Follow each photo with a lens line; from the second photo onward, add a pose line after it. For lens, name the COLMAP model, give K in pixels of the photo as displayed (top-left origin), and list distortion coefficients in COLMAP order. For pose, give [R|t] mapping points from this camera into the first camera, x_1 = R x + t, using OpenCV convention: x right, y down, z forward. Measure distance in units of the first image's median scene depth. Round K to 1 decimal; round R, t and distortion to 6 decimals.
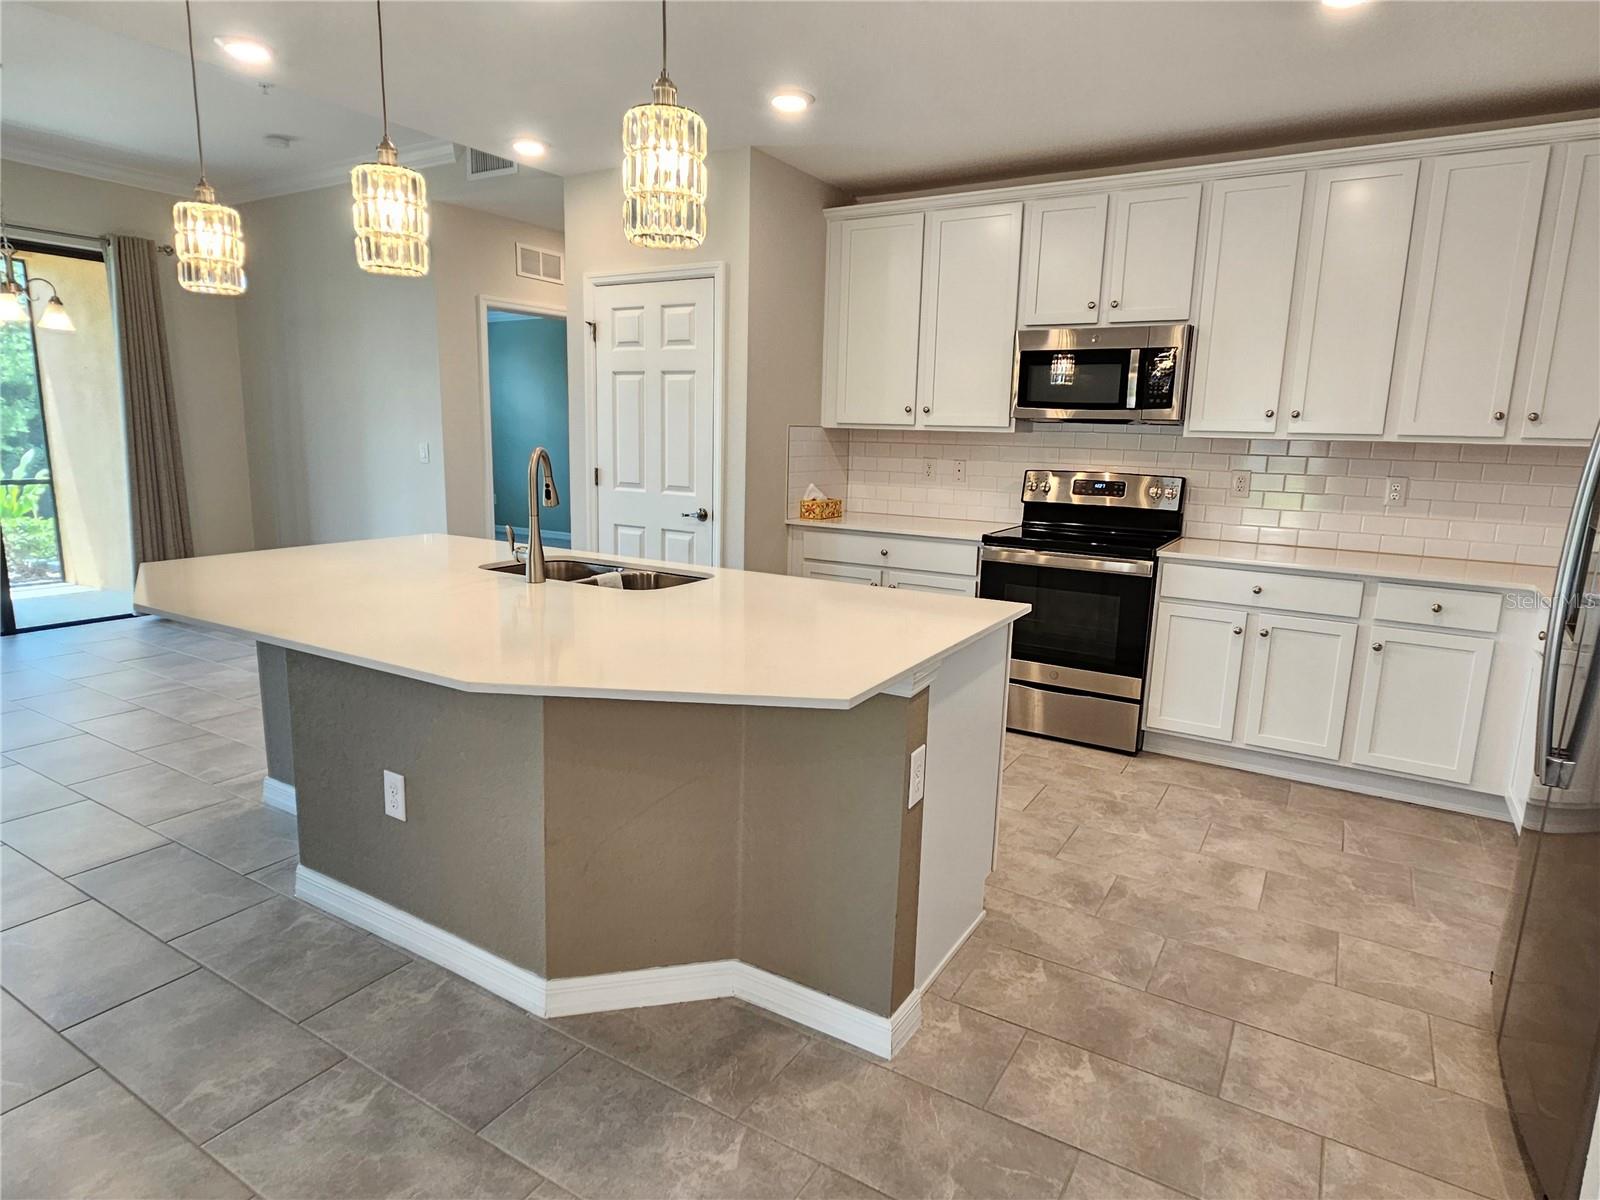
lens RADIAL K [[905.7, 0, 794.4], [0, 905.7, 602.0], [0, 0, 1]] dist [-0.000138, 0.000819]
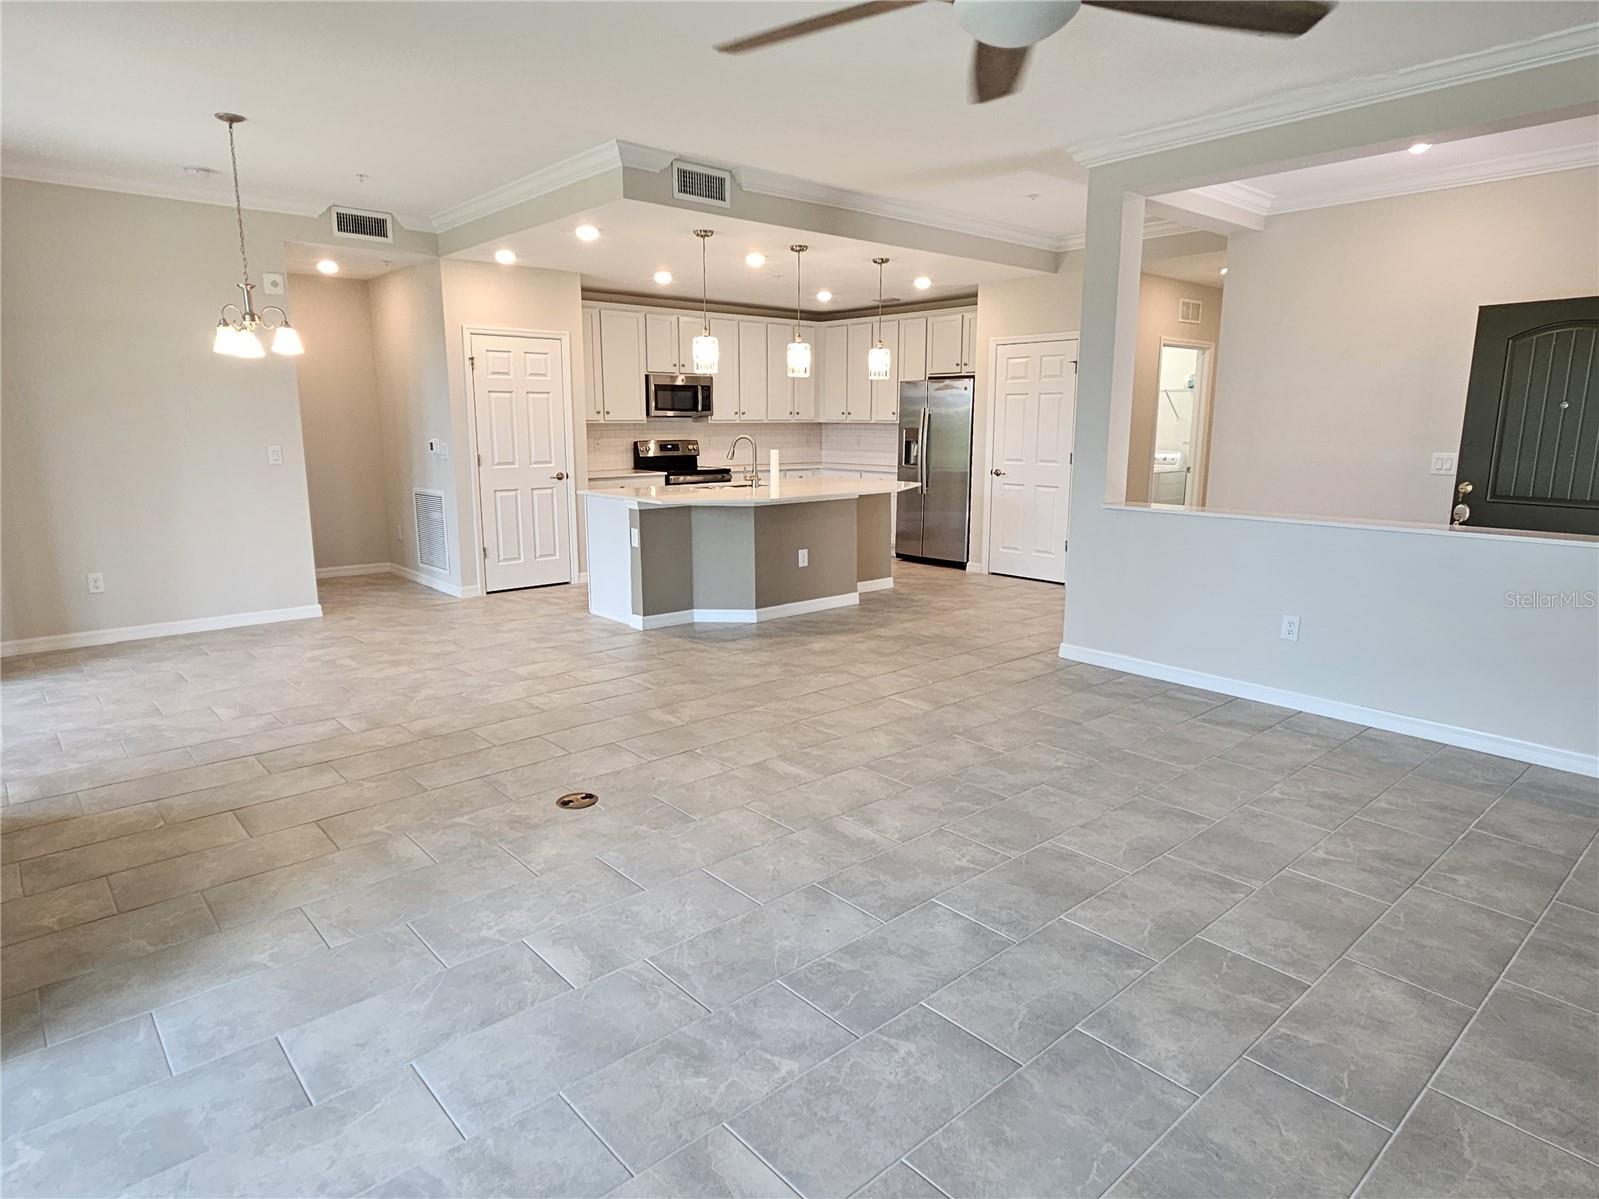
lens RADIAL K [[937.9, 0, 799.1], [0, 937.9, 596.8], [0, 0, 1]] dist [0.002889, -0.000769]
pose [[0.290840, -0.203300, 0.934923, -1.695178], [0.186342, 0.970488, 0.153065, -0.064059], [-0.938450, 0.129698, 0.320140, 0.045213]]
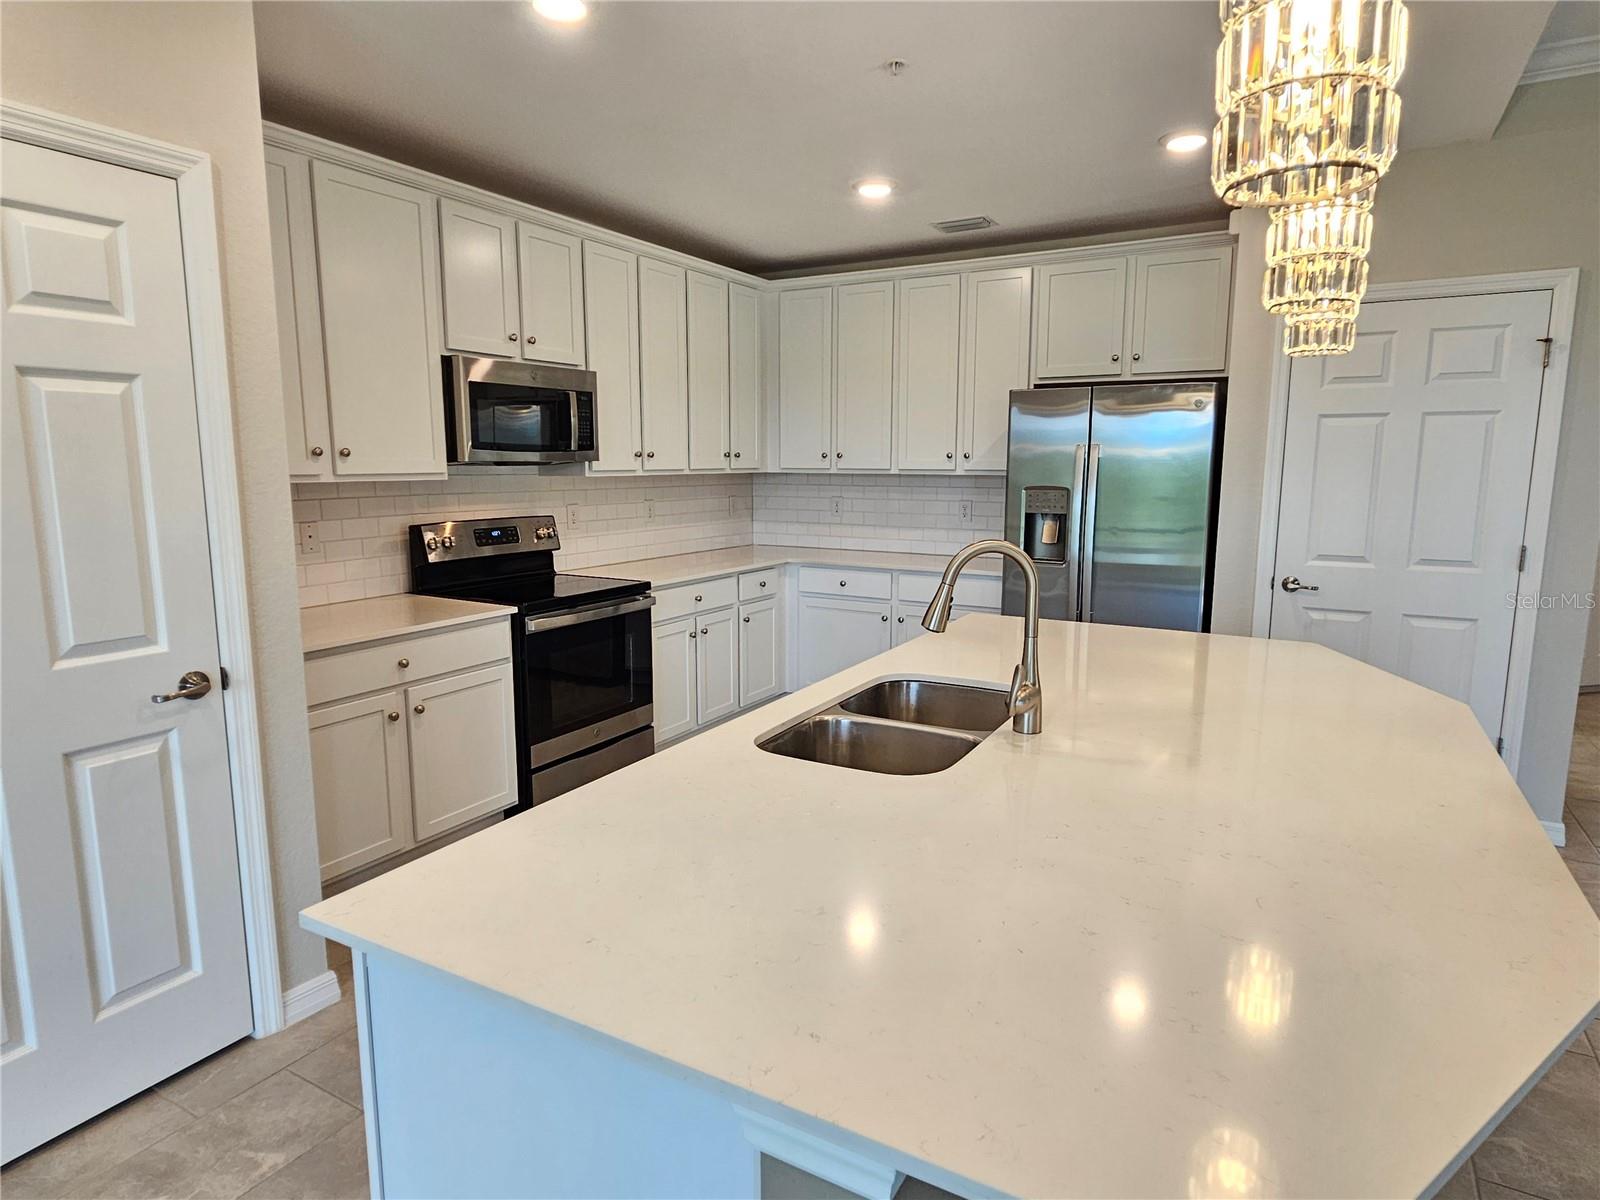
lens RADIAL K [[917.7, 0, 800.1], [0, 917.7, 598.4], [0, 0, 1]] dist [0.000061, -0.000285]
pose [[-0.030075, -0.174603, 0.984180, -0.578089], [0.186271, 0.966398, 0.177140, -0.168175], [-0.982038, 0.188652, 0.003459, 0.697799]]
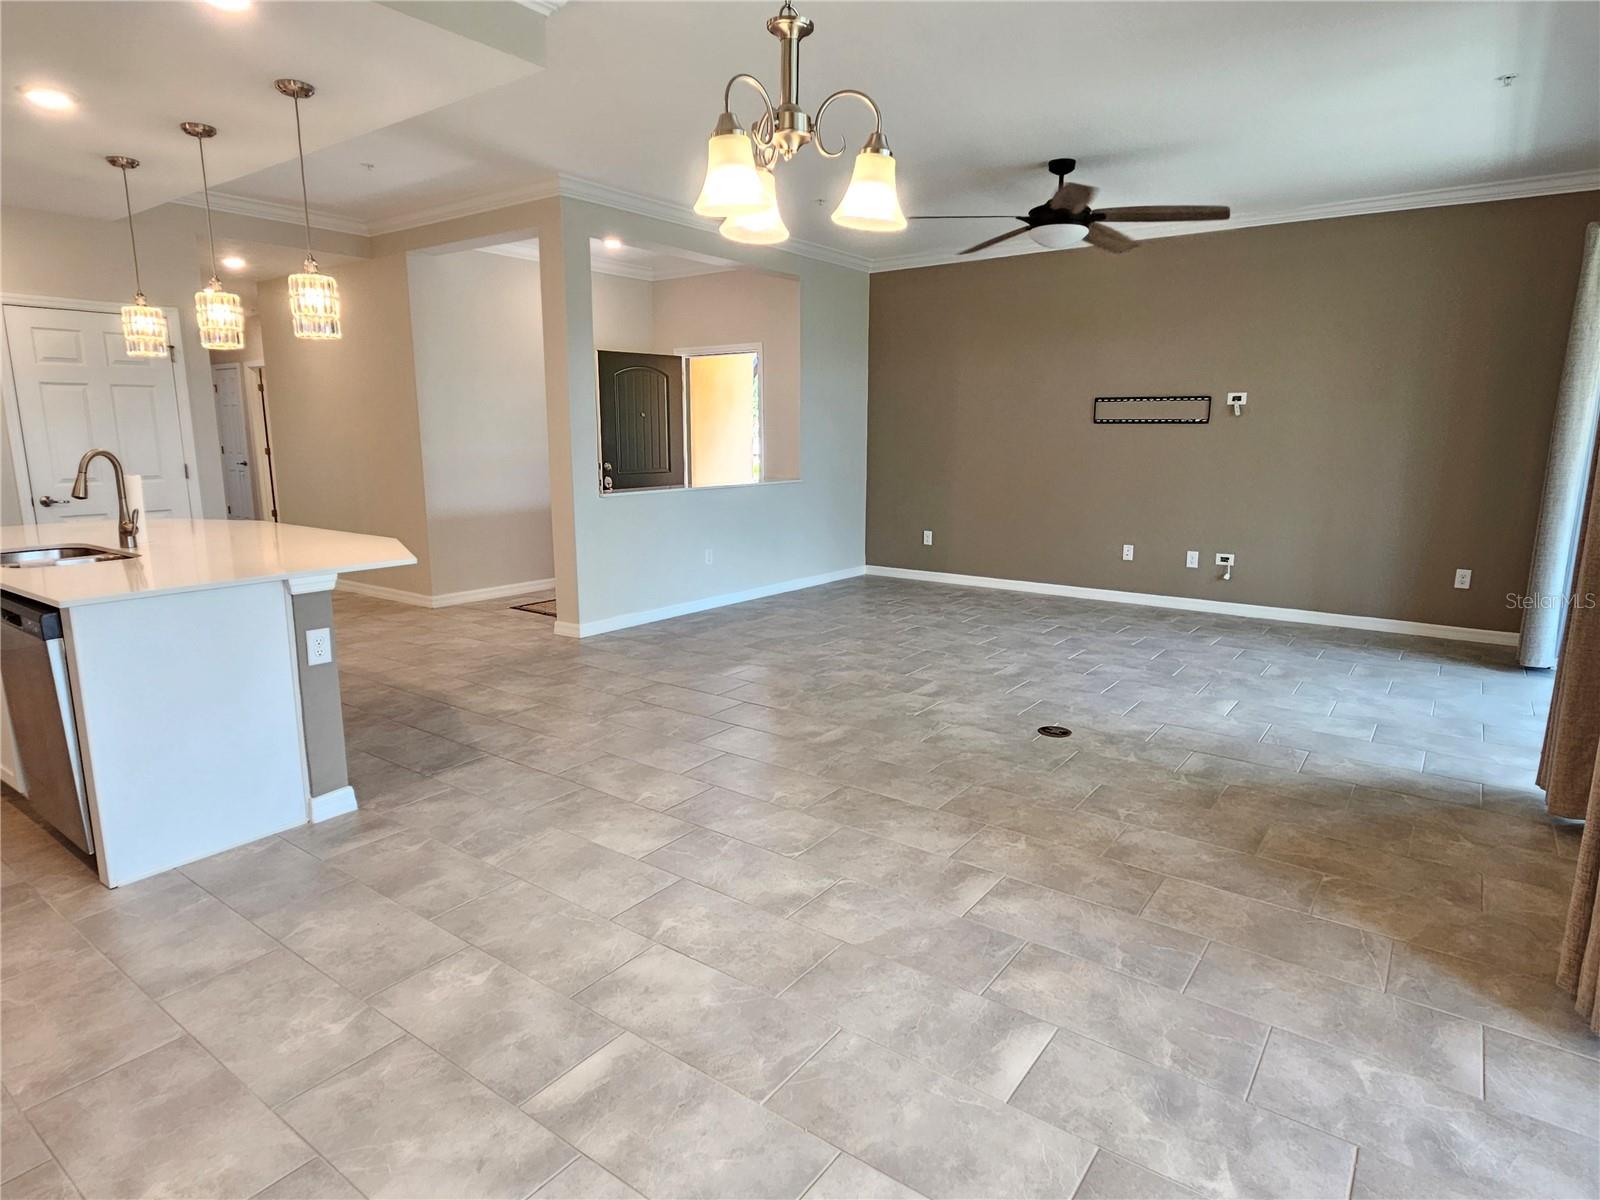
lens RADIAL K [[913.6, 0, 802.4], [0, 913.6, 598.5], [0, 0, 1]] dist [-0.002213, 0.002383]
pose [[-0.996237, -0.041418, 0.076139, -0.850020], [-0.010544, 0.929827, 0.367846, -0.283879], [-0.086032, 0.365658, -0.926765, 1.345339]]
